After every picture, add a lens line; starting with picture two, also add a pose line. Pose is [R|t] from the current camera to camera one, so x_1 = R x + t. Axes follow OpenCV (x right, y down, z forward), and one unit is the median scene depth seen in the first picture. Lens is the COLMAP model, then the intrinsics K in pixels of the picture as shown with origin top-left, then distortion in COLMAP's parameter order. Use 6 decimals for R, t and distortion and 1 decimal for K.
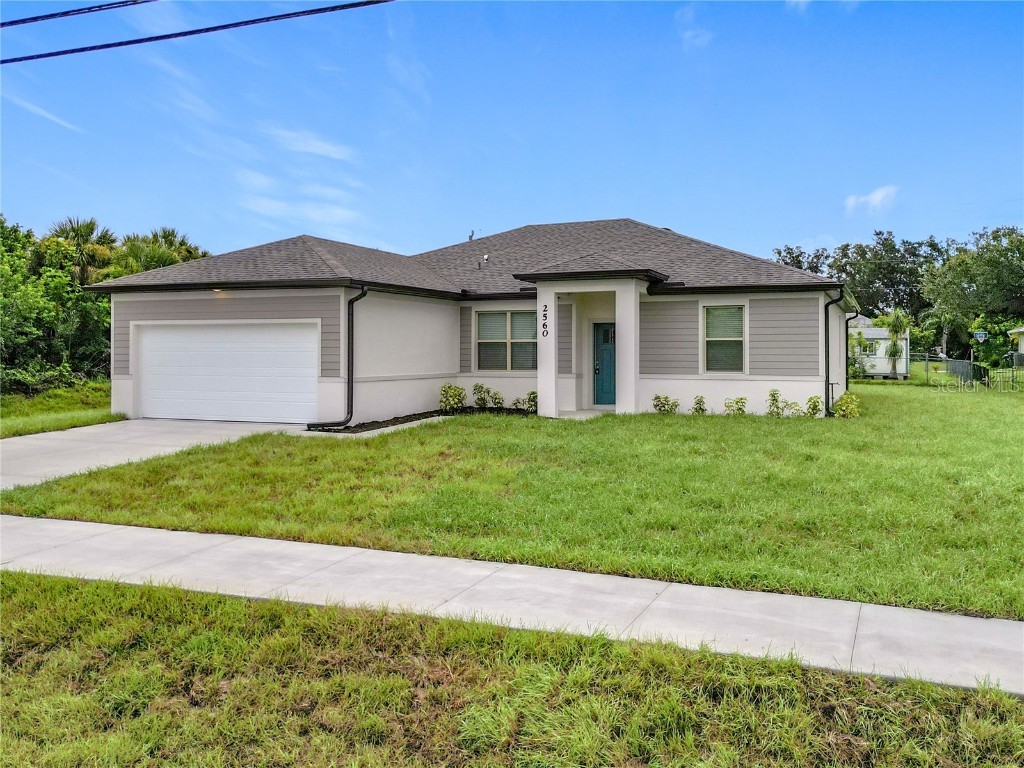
lens RADIAL K [[823.9, 0, 525.9], [0, 823.9, 352.9], [0, 0, 1]] dist [0.038508, -0.003004]
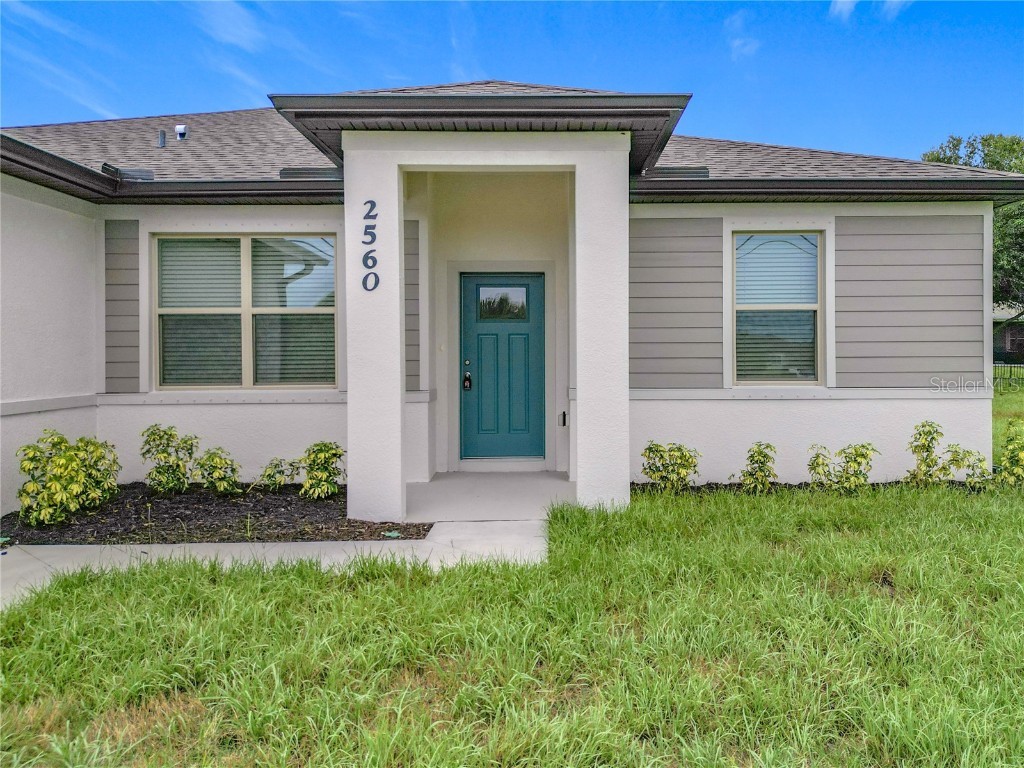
lens RADIAL K [[719.5, 0, 518.1], [0, 719.5, 354.5], [0, 0, 1]] dist [0.044311, -0.004480]
pose [[0.926444, -0.005348, 0.376396, -0.034182], [0.006076, 0.999981, -0.000746, 0.008066], [-0.376385, 0.002978, 0.926459, 0.691363]]
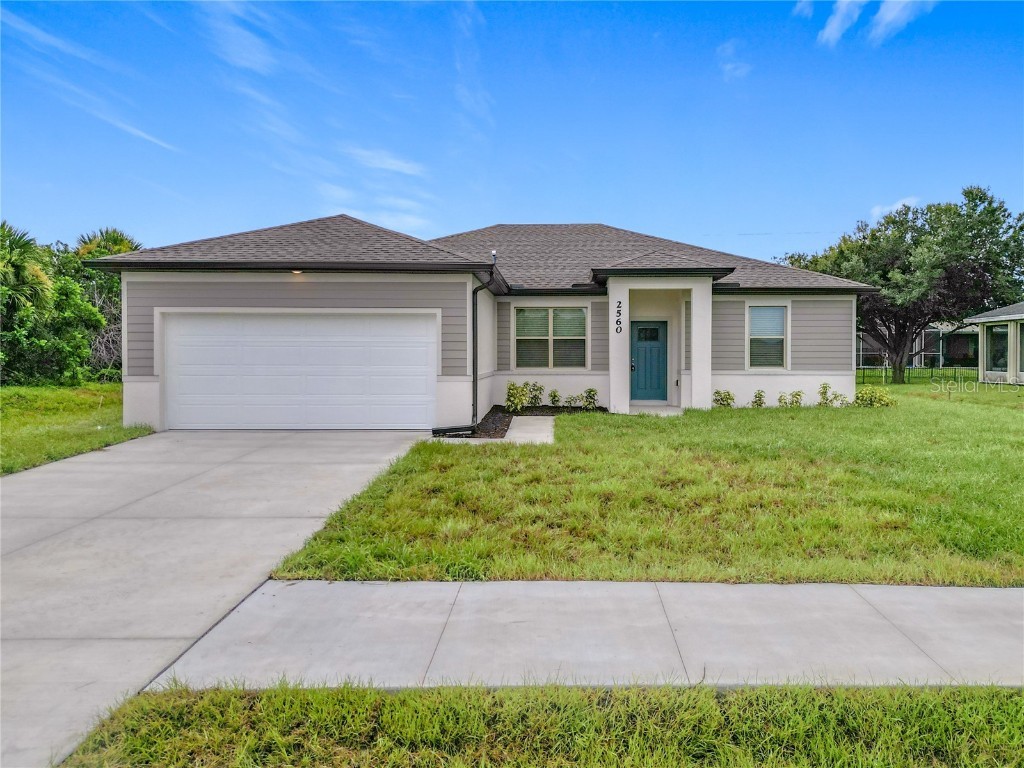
lens RADIAL K [[719.5, 0, 518.1], [0, 719.5, 354.5], [0, 0, 1]] dist [0.044311, -0.004480]
pose [[0.934126, -0.000226, 0.356944, -0.399724], [0.000912, 0.999998, -0.001755, 0.007450], [-0.356943, 0.001965, 0.934124, 0.233149]]
